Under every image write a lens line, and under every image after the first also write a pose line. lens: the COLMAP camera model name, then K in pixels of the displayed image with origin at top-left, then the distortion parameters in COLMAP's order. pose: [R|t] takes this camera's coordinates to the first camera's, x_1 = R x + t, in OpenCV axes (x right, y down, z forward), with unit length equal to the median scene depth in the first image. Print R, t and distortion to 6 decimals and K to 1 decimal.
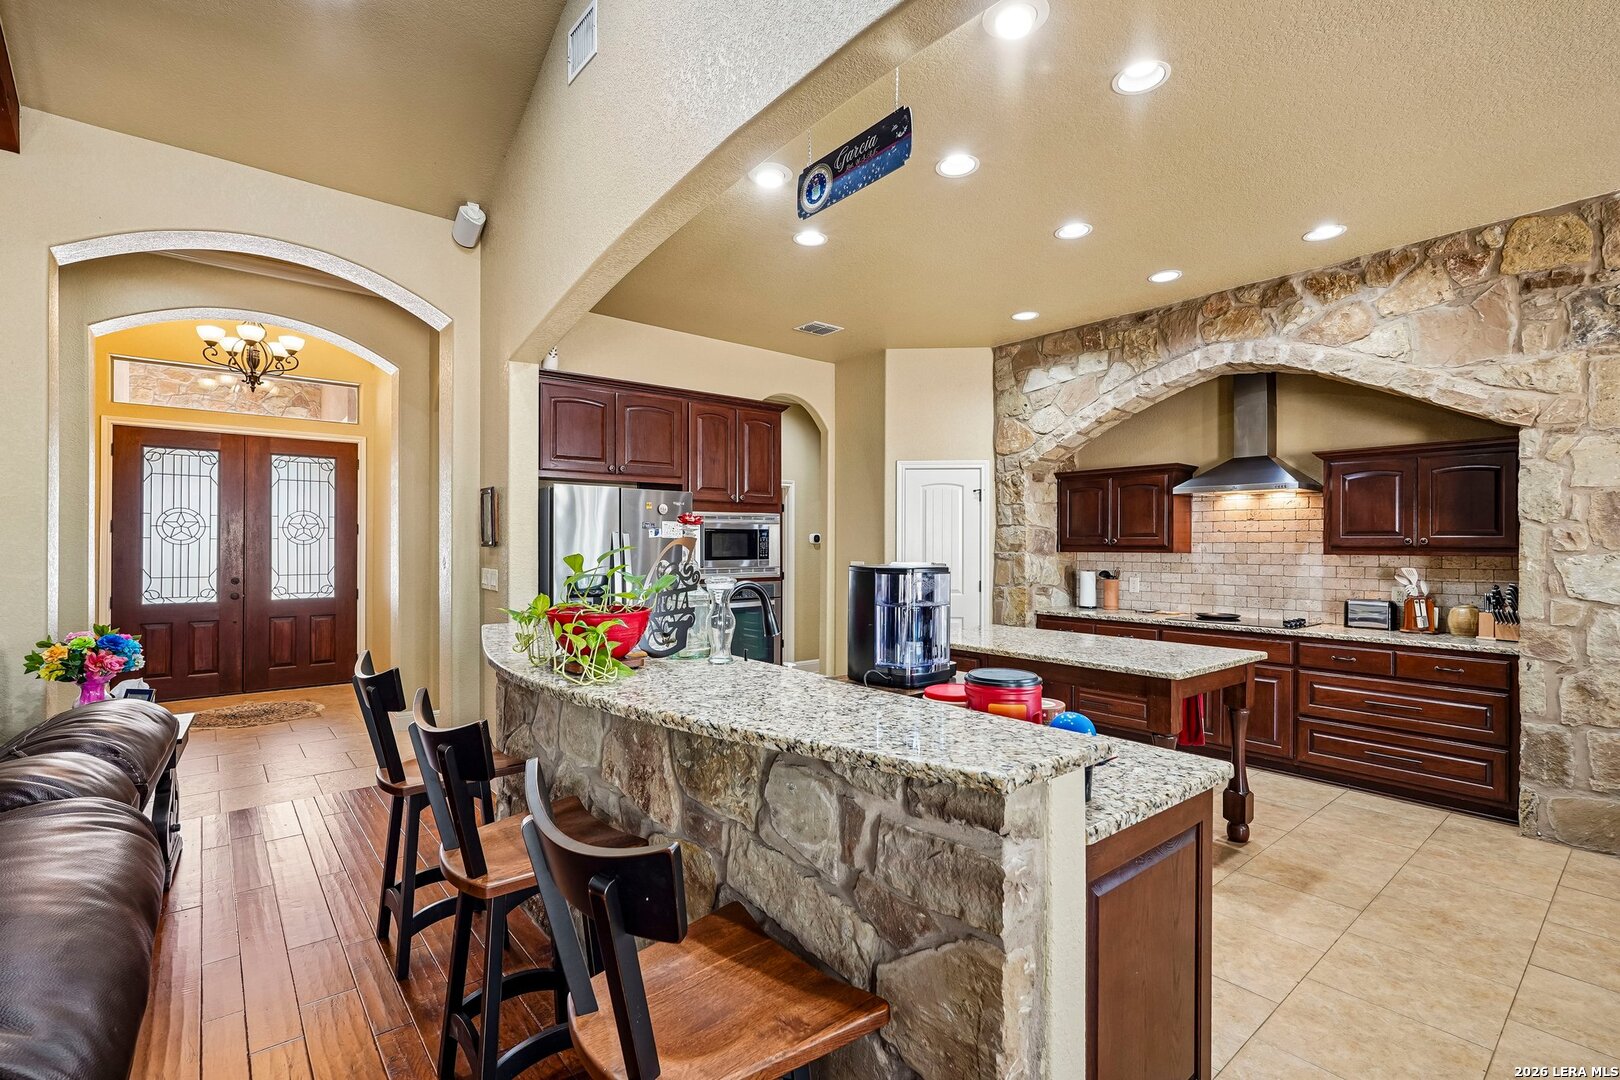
lens RADIAL K [[731.5, 0, 802.7], [0, 731.5, 541.9], [0, 0, 1]] dist [-0.017563, 0.010324]
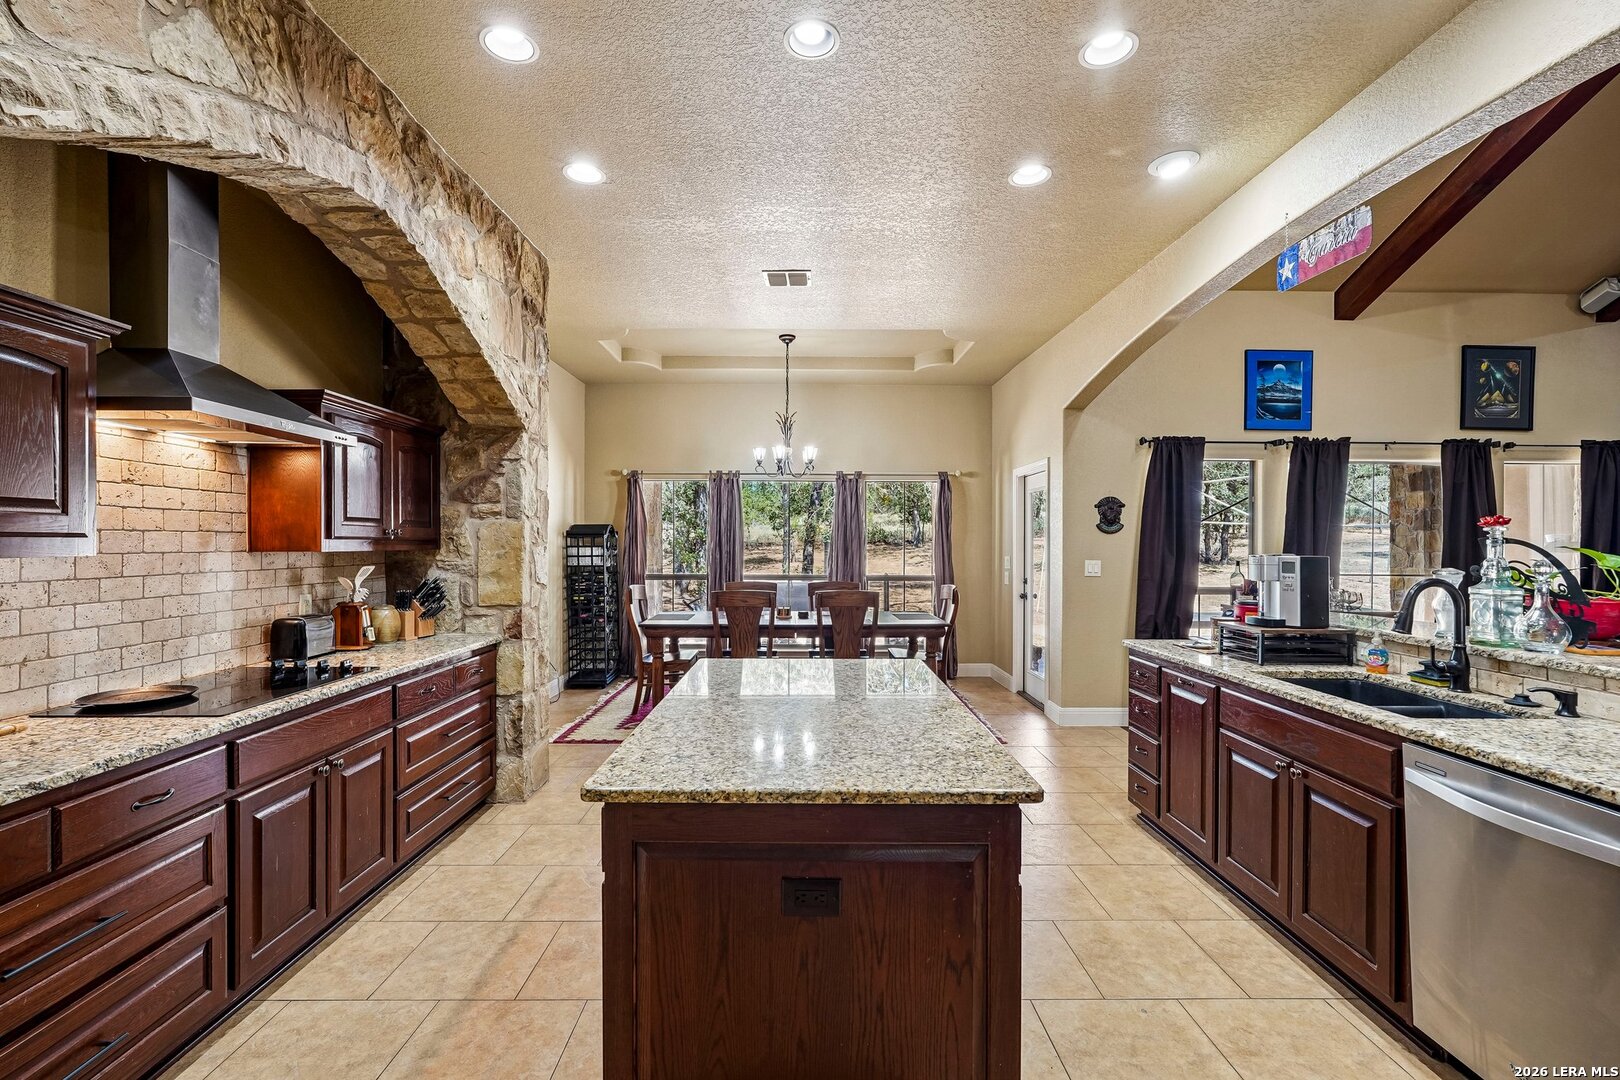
lens RADIAL K [[714.8, 0, 803.8], [0, 714.8, 542.8], [0, 0, 1]] dist [-0.016905, 0.008952]
pose [[-0.776689, -0.007117, 0.629844, -0.009071], [-0.008225, 0.999966, 0.001157, 0.004585], [-0.629830, -0.004282, -0.776721, 1.031676]]
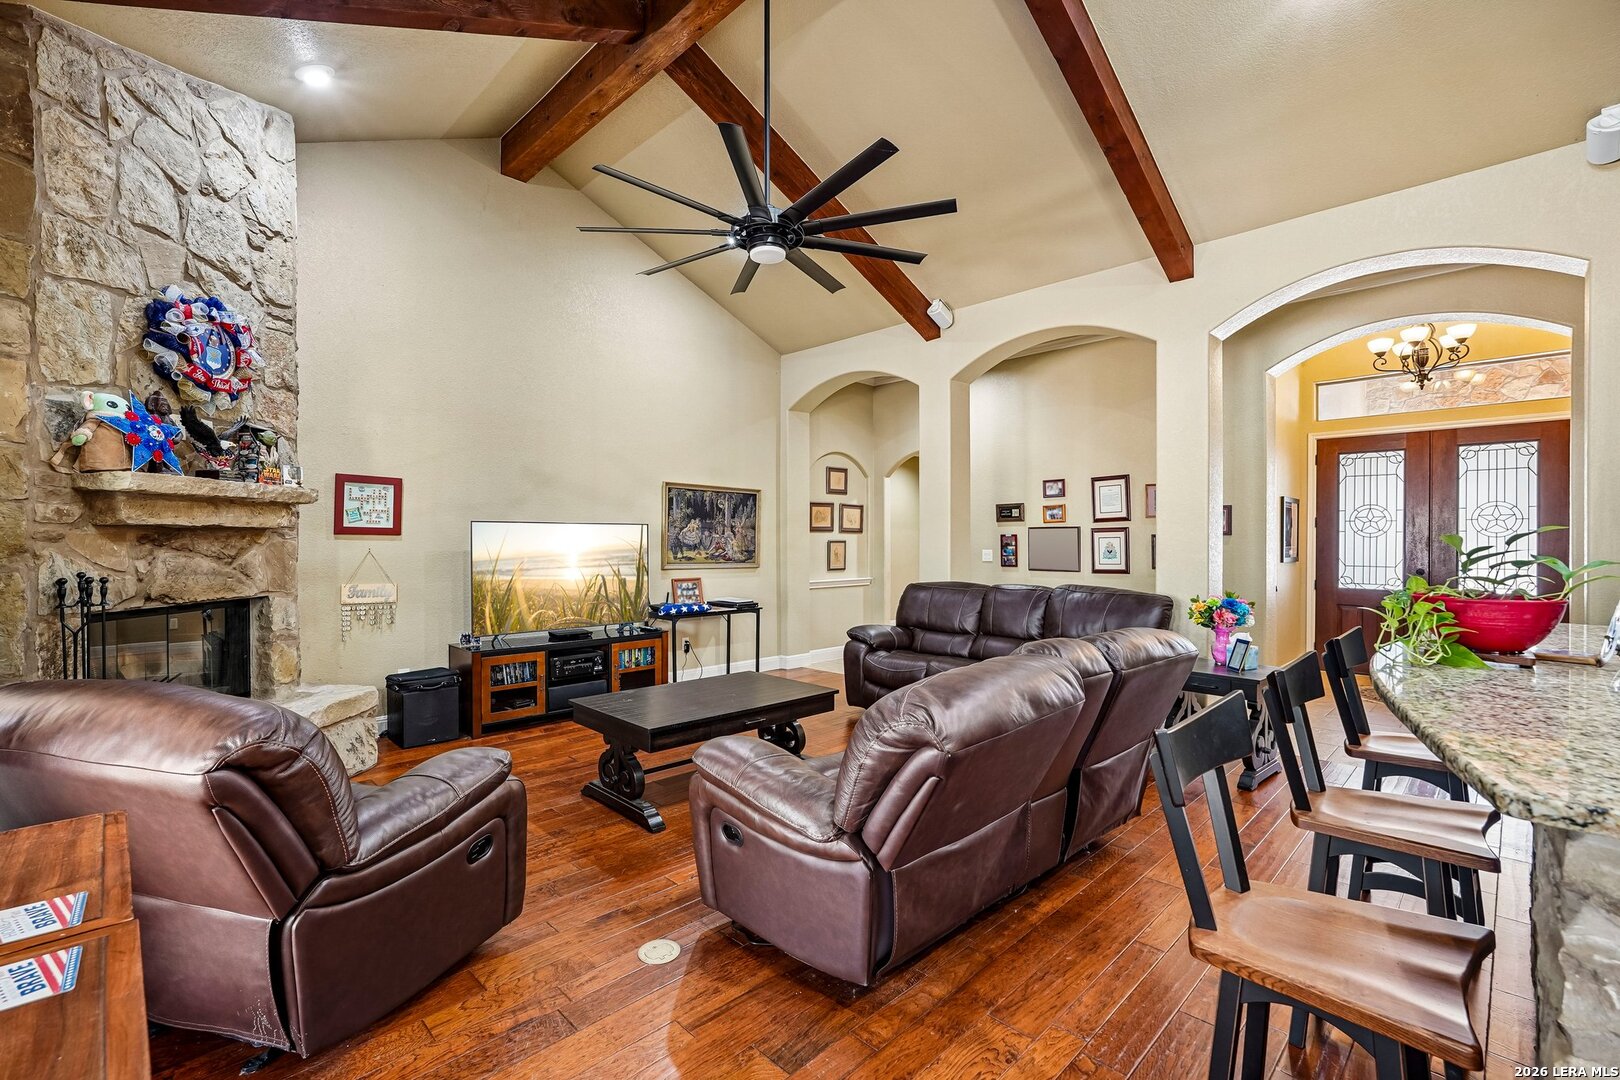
lens RADIAL K [[710.6, 0, 803.3], [0, 710.6, 542.7], [0, 0, 1]] dist [-0.014579, 0.006879]
pose [[0.086908, 0.000318, -0.996216, 0.193905], [0.003652, 0.999993, 0.000638, 0.009890], [0.996210, -0.003693, 0.086907, 0.033506]]
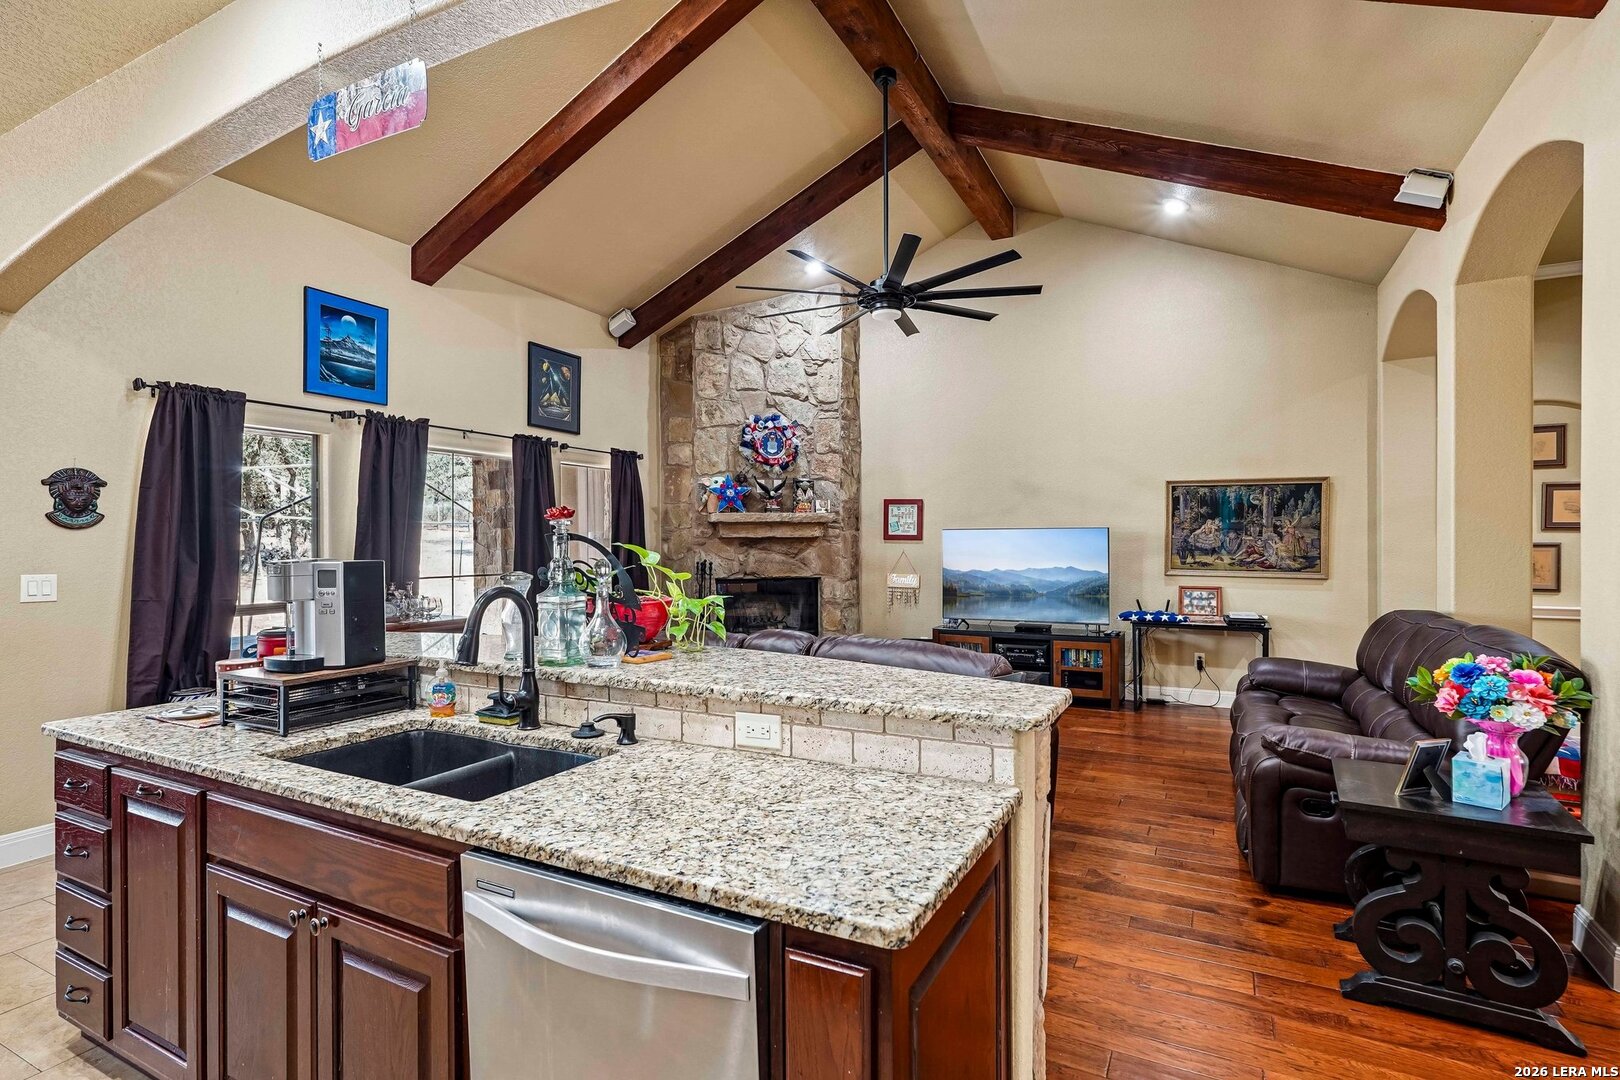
lens RADIAL K [[794.8, 0, 804.5], [0, 794.8, 542.7], [0, 0, 1]] dist [-0.016267, 0.009968]
pose [[-0.921159, 0.002349, -0.389180, -0.022102], [0.002927, 0.999995, -0.000890, 0.003878], [0.389176, -0.001959, -0.921161, 0.841146]]
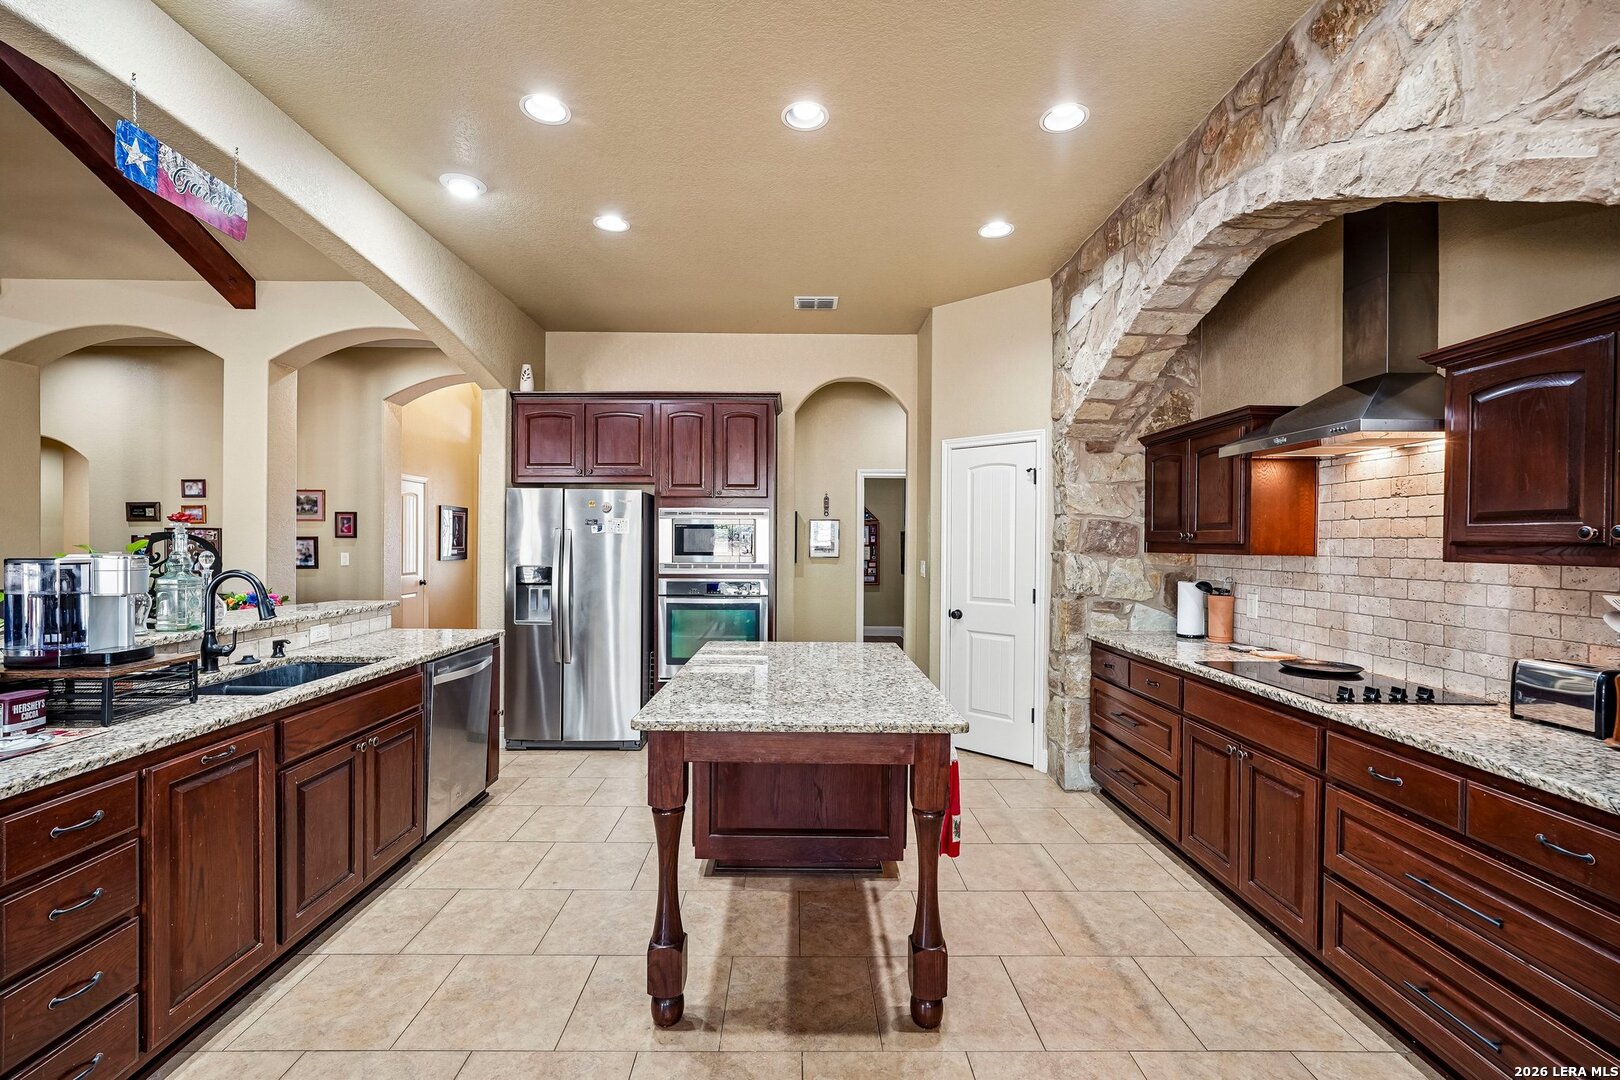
lens RADIAL K [[710.6, 0, 803.3], [0, 710.6, 542.7], [0, 0, 1]] dist [-0.014579, 0.006879]
pose [[0.780605, 0.003718, -0.625014, 0.572749], [-0.001462, 0.999990, 0.004122, 0.002735], [0.625023, -0.002304, 0.780603, 0.304475]]
